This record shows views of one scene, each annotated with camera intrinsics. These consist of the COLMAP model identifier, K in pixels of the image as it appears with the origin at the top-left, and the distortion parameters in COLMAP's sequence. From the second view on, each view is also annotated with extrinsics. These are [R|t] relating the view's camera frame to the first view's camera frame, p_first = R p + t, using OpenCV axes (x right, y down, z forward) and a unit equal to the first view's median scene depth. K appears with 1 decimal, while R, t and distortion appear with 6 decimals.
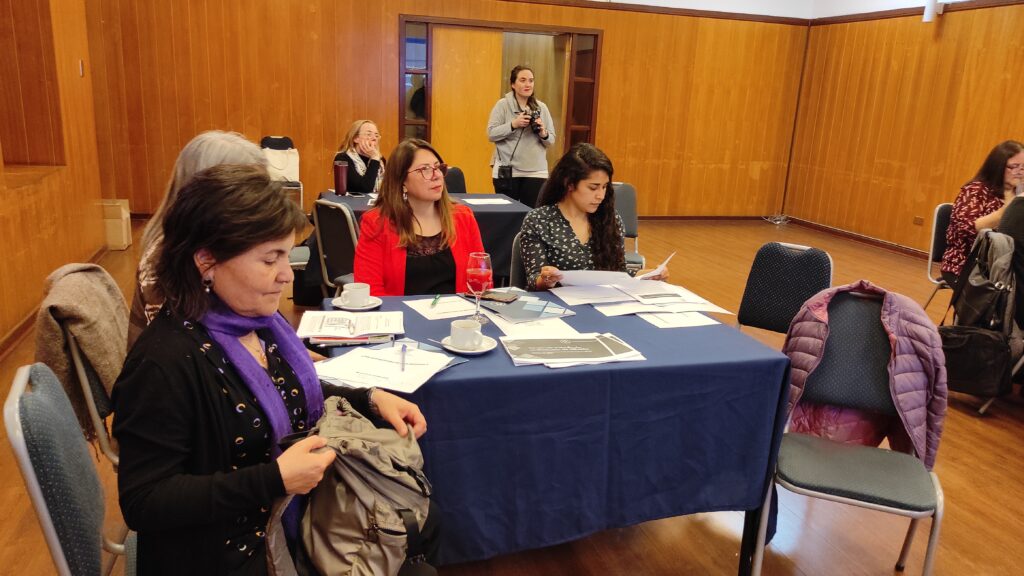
lens RADIAL K [[759.7, 0, 518.4], [0, 759.7, 285.8], [0, 0, 1]] dist [0.057542, -0.063941]
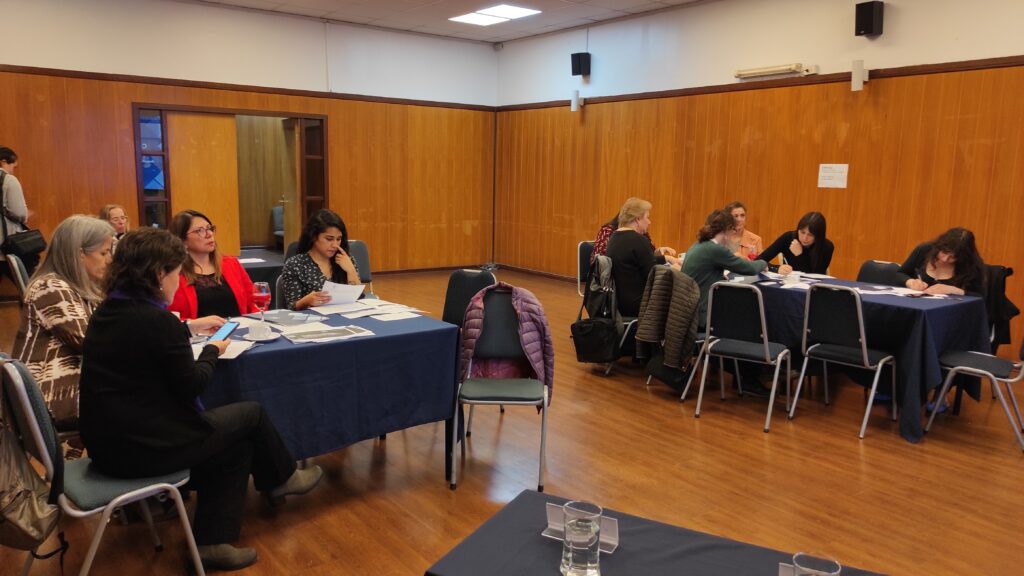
lens RADIAL K [[759.7, 0, 518.4], [0, 759.7, 285.8], [0, 0, 1]] dist [0.057542, -0.063941]
pose [[0.940920, -0.079783, 0.329097, -0.021583], [0.107698, 0.991893, -0.067452, 0.037985], [-0.321047, 0.098910, 0.941884, -0.189454]]
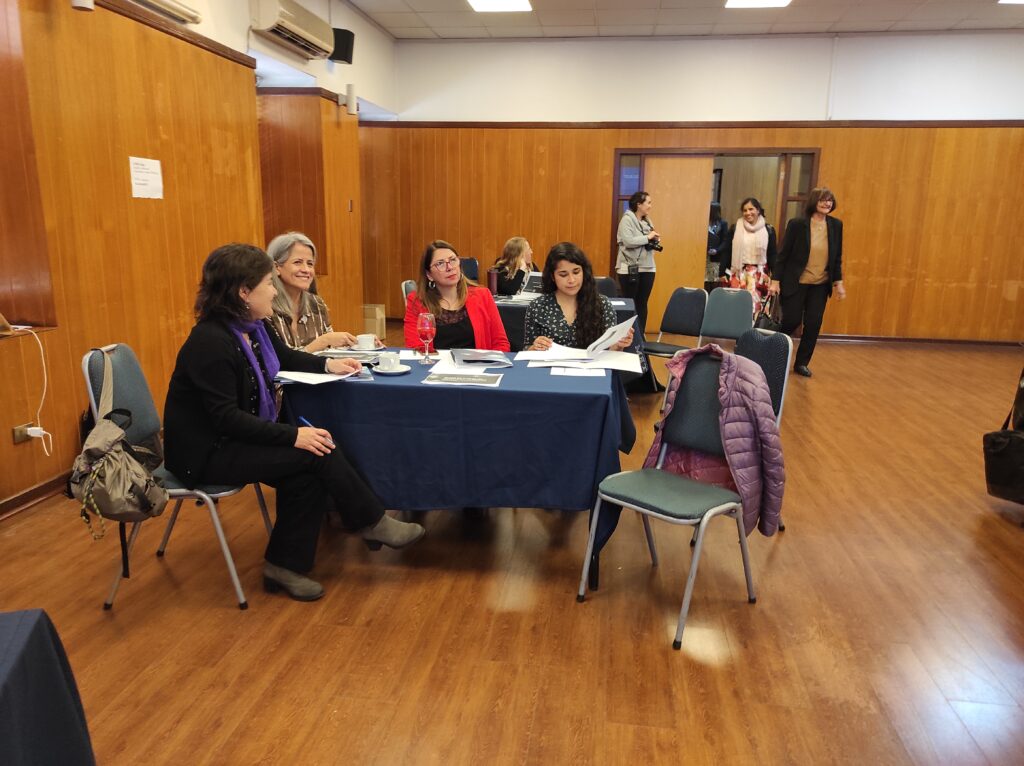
lens RADIAL K [[757.3, 0, 509.7], [0, 757.3, 378.4], [0, 0, 1]] dist [0.052457, -0.050759]
pose [[0.905232, 0.057098, -0.421064, 0.210710], [-0.078259, 0.996382, -0.033133, 0.034947], [0.417649, 0.062945, 0.906425, -0.065163]]
